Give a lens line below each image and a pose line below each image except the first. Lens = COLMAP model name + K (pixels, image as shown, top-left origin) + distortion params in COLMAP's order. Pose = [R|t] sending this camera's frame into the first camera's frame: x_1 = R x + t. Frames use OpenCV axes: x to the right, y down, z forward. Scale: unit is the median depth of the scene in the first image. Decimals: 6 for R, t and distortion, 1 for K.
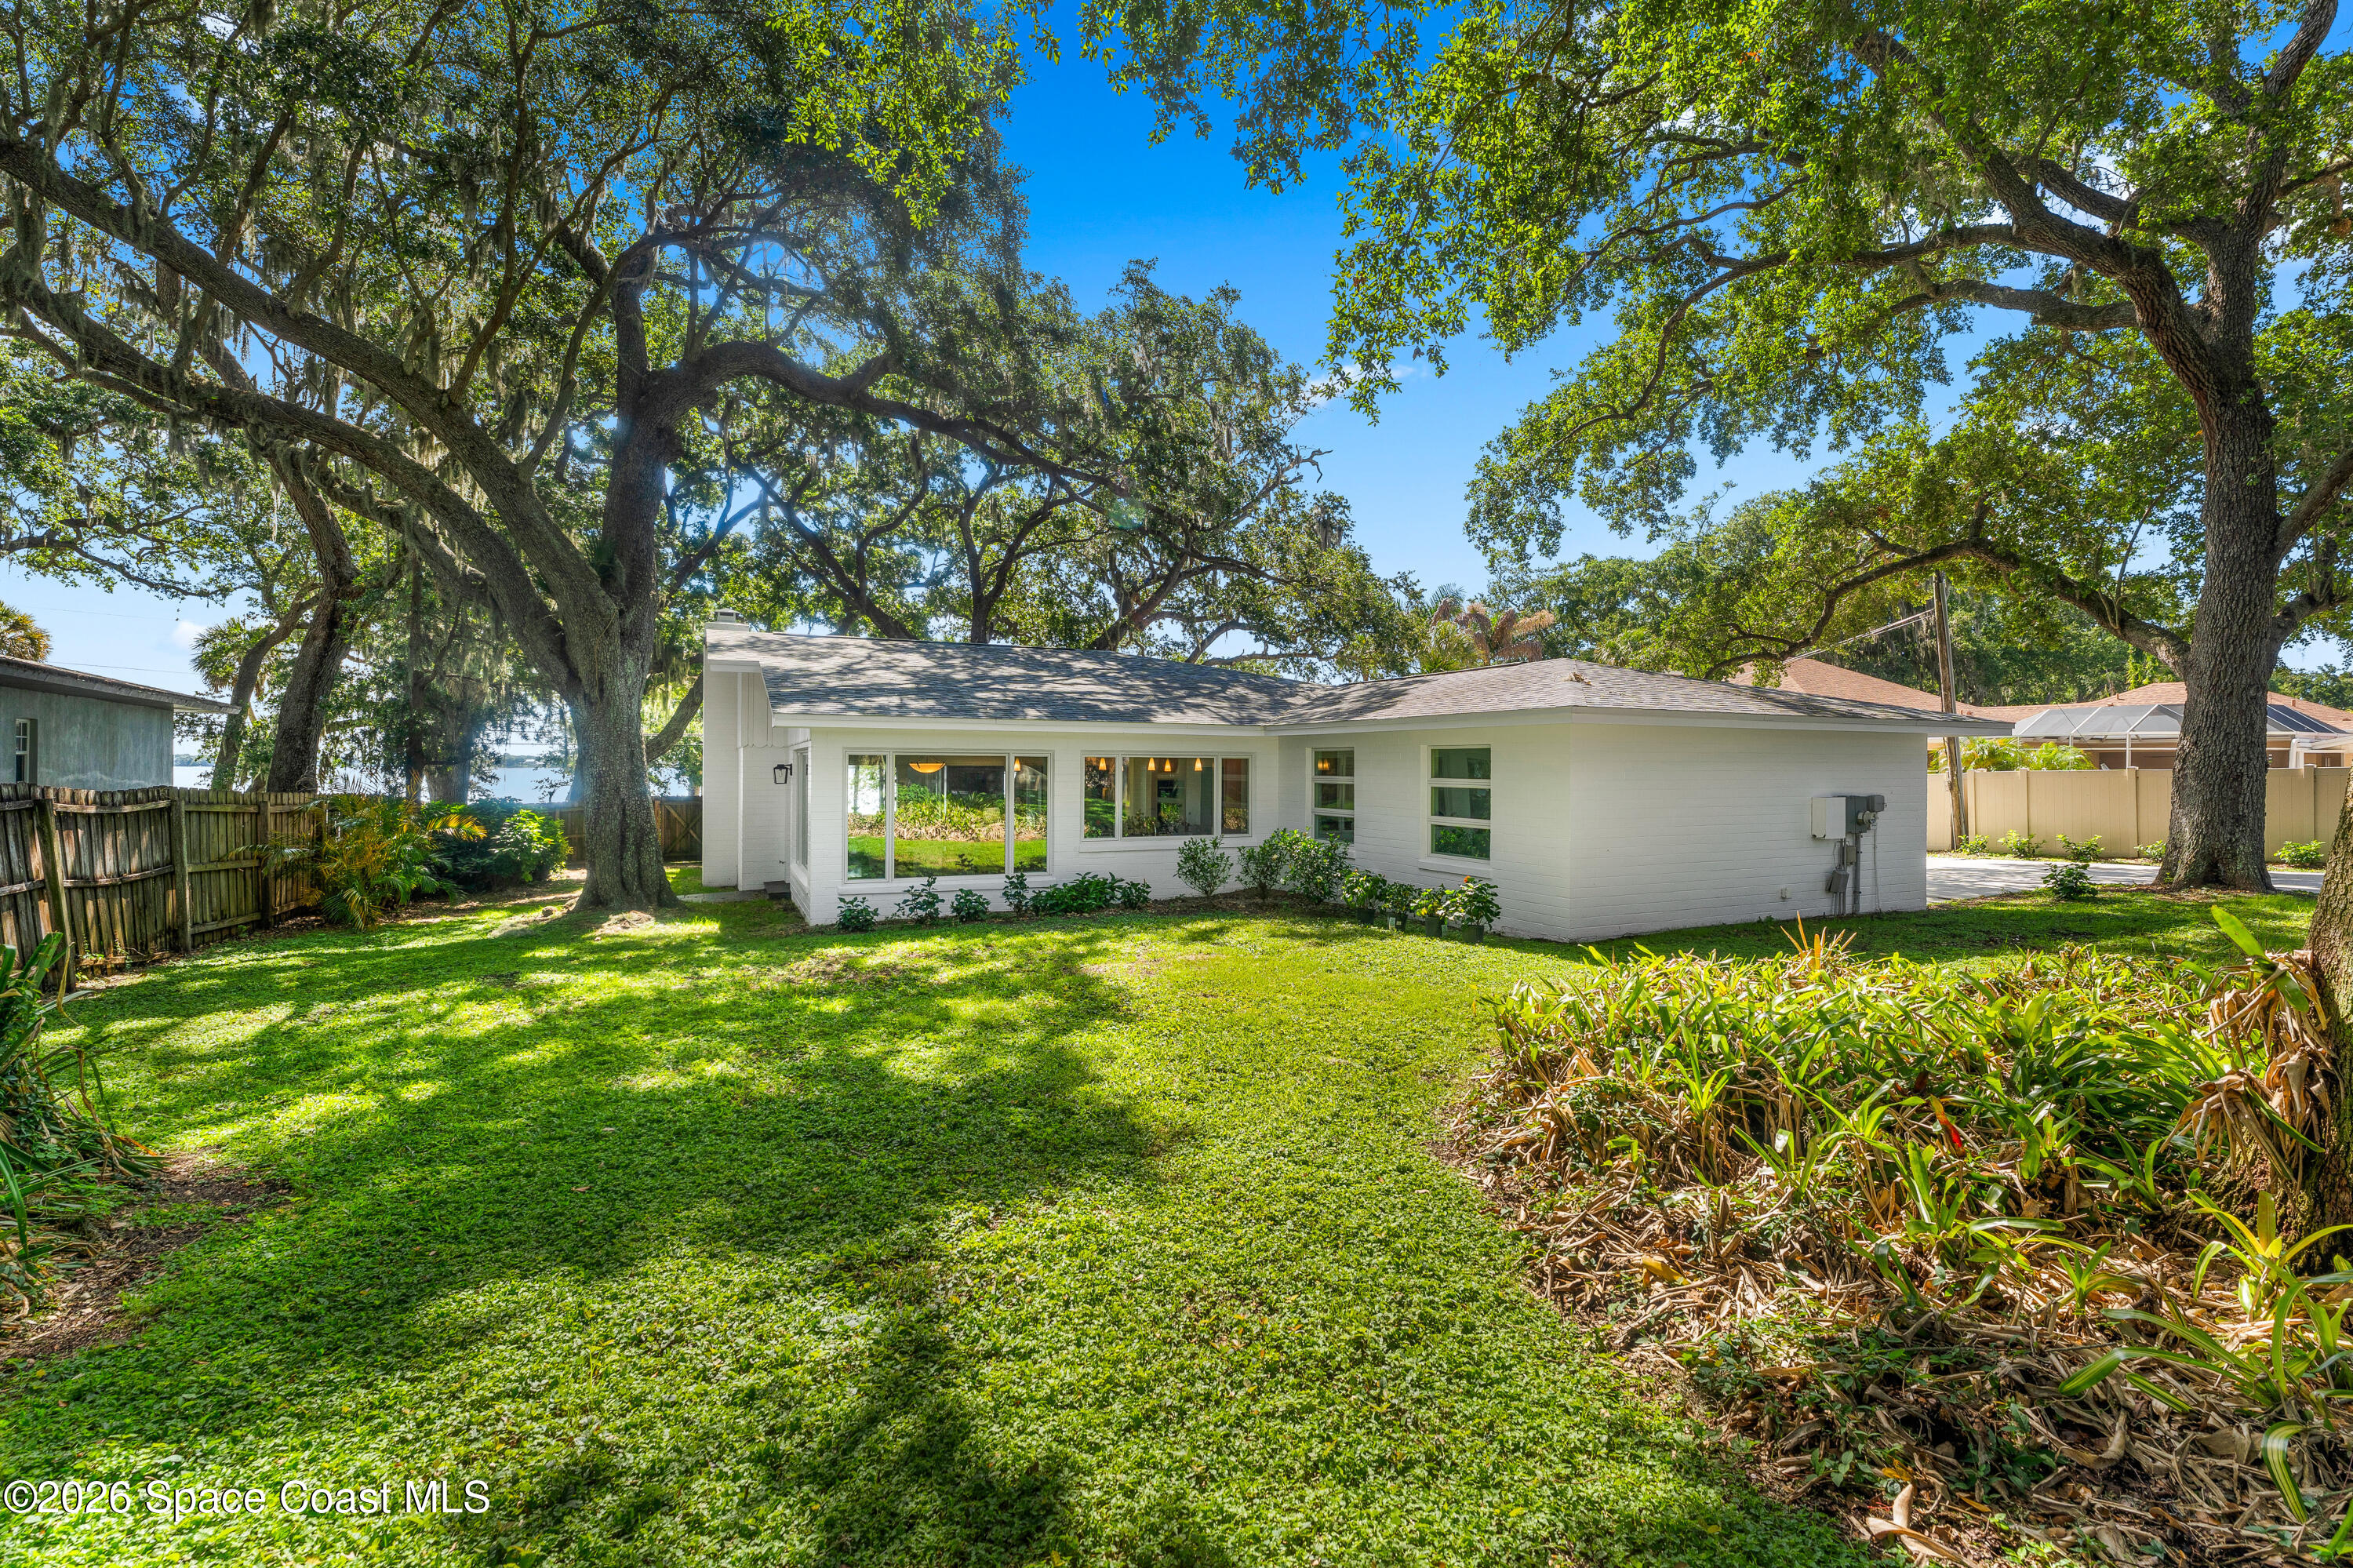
lens RADIAL K [[1042.8, 0, 1174.6], [0, 1042.8, 782.5], [0, 0, 1]] dist [0.003260, 0.000260]
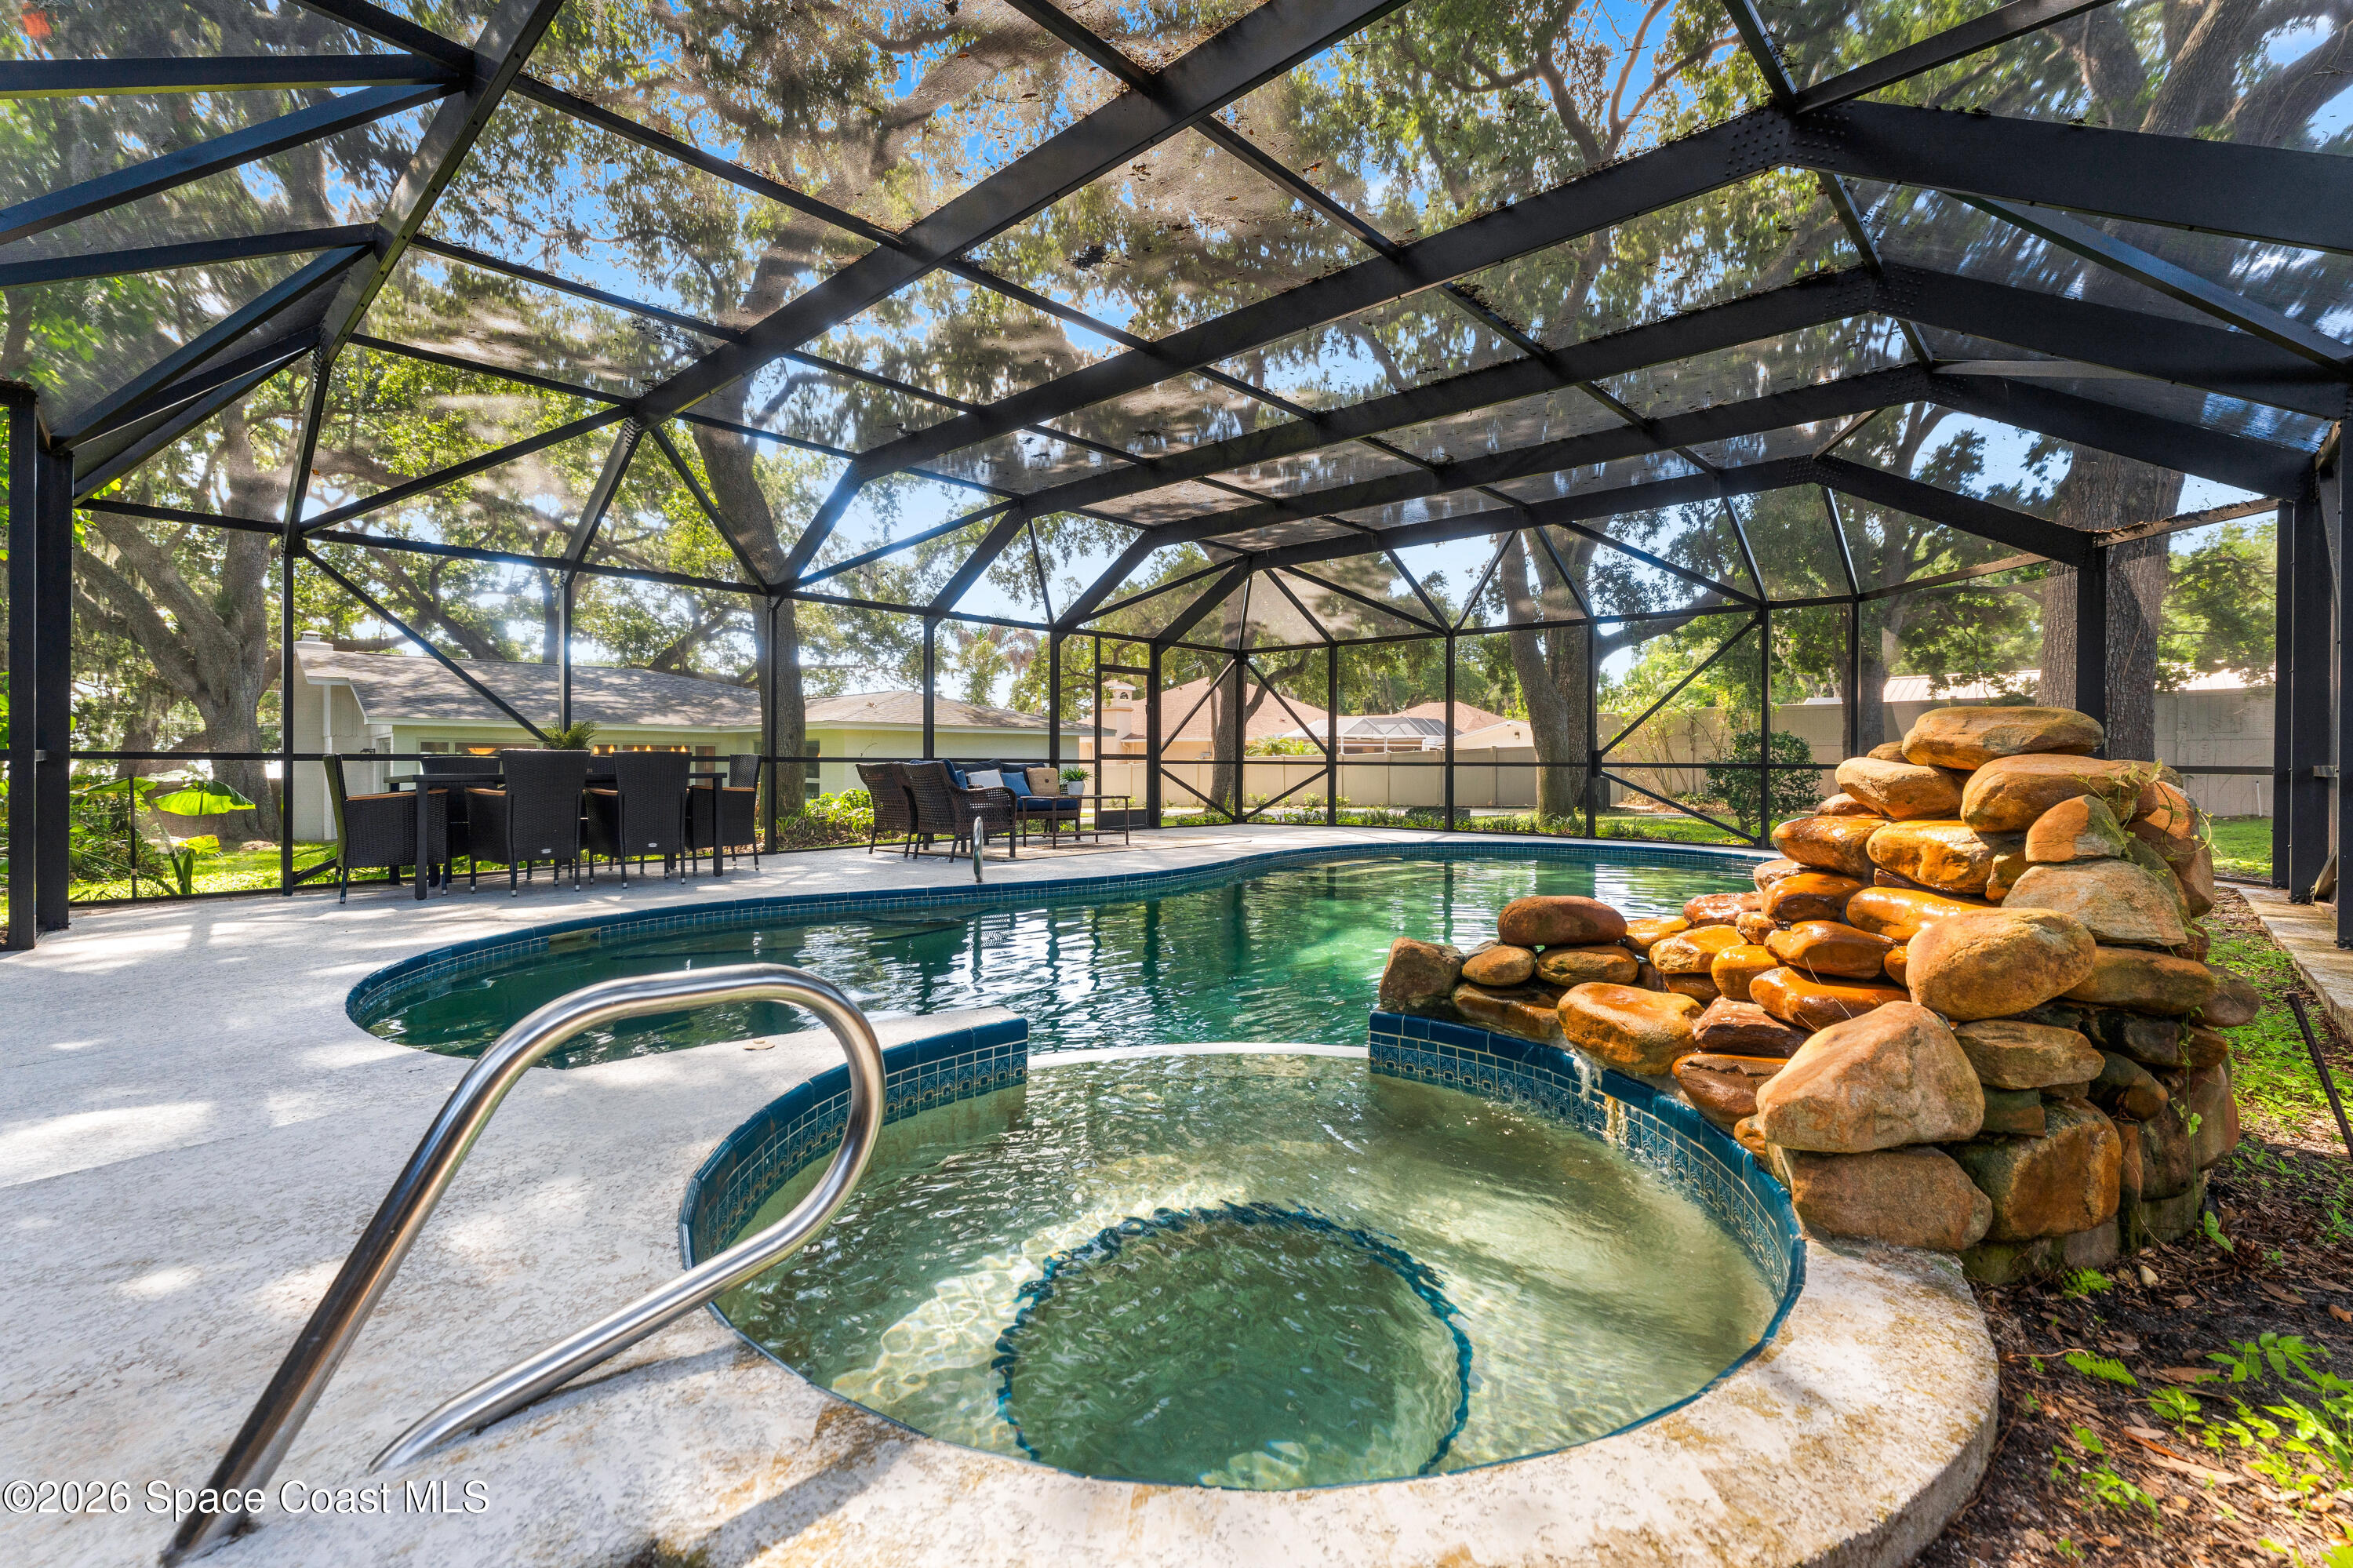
lens RADIAL K [[1042.8, 0, 1179.3], [0, 1042.8, 775.2], [0, 0, 1]] dist [0.003260, 0.000260]
pose [[0.948009, -0.002162, 0.318235, 0.227716], [0.003726, 0.999984, -0.004305, 0.031331], [-0.318220, 0.005266, 0.948002, -0.718634]]
